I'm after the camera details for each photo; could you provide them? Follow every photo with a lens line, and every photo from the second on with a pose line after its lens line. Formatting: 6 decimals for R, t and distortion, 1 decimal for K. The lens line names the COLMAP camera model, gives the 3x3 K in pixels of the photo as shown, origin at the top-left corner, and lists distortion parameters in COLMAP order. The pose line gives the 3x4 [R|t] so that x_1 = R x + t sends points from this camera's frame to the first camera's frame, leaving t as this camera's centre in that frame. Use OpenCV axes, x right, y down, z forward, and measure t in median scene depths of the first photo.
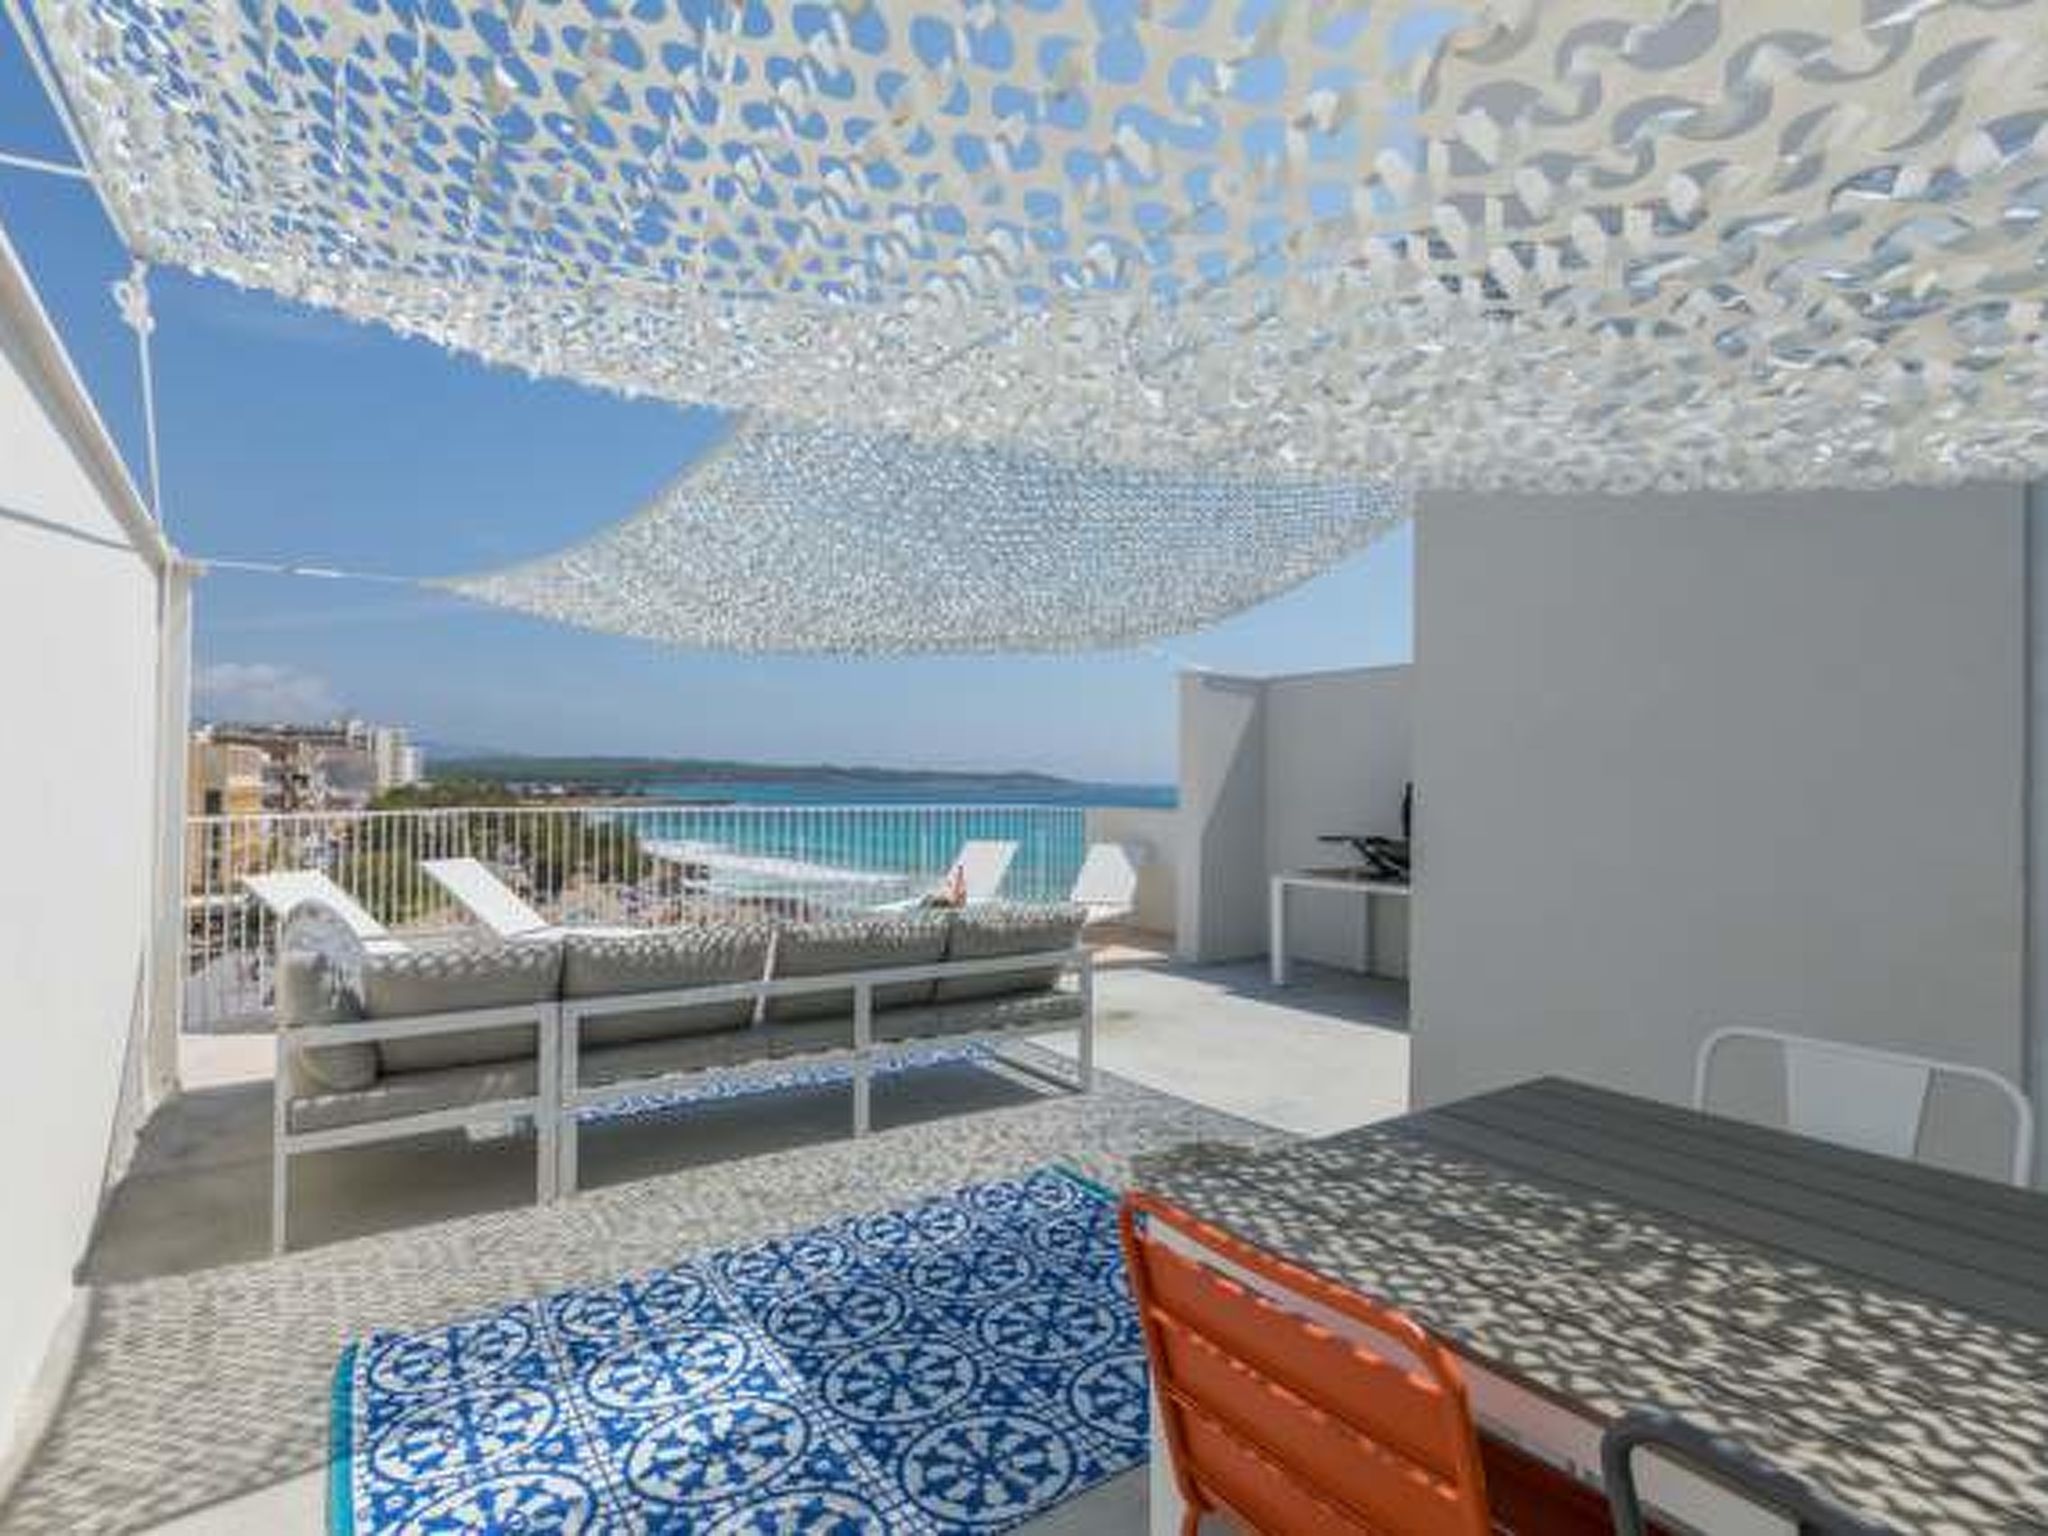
lens RADIAL K [[1051.5, 0, 1024.0], [0, 1051.5, 768.0], [0, 0, 1]] dist [-0.000247, -0.000220]
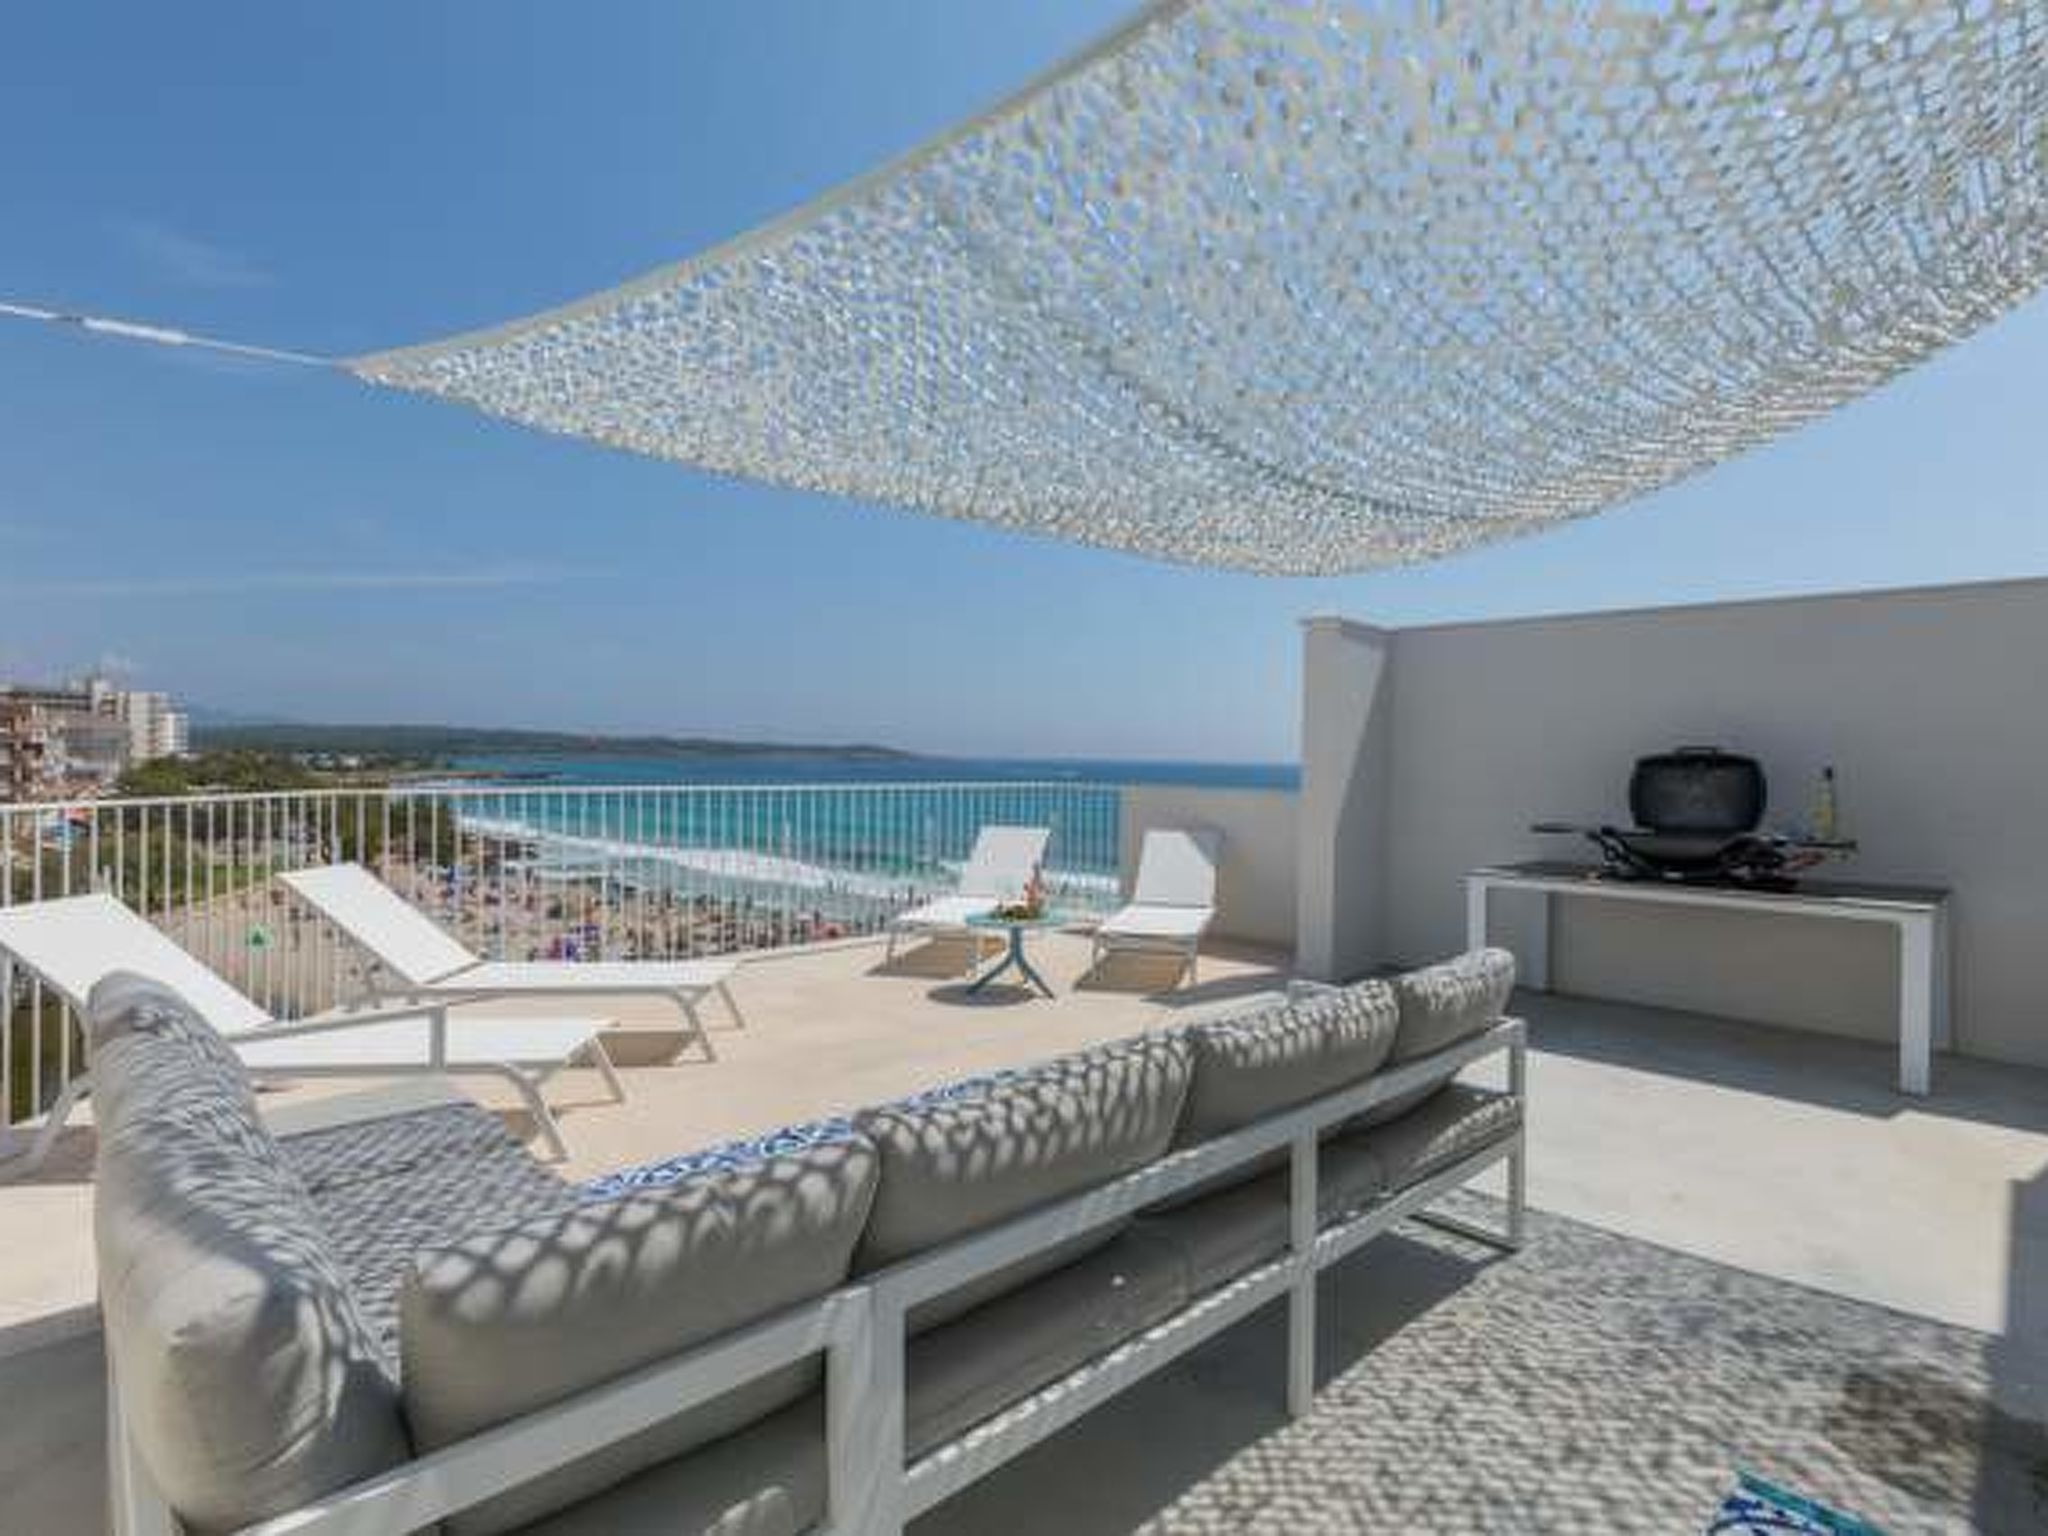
lens RADIAL K [[1051.5, 0, 1024.0], [0, 1051.5, 768.0], [0, 0, 1]] dist [-0.000247, -0.000220]
pose [[0.988208, 0.000801, 0.153113, -0.144846], [-0.004839, 0.999650, 0.026002, 0.002560], [-0.153039, -0.026436, 0.987866, 0.190415]]
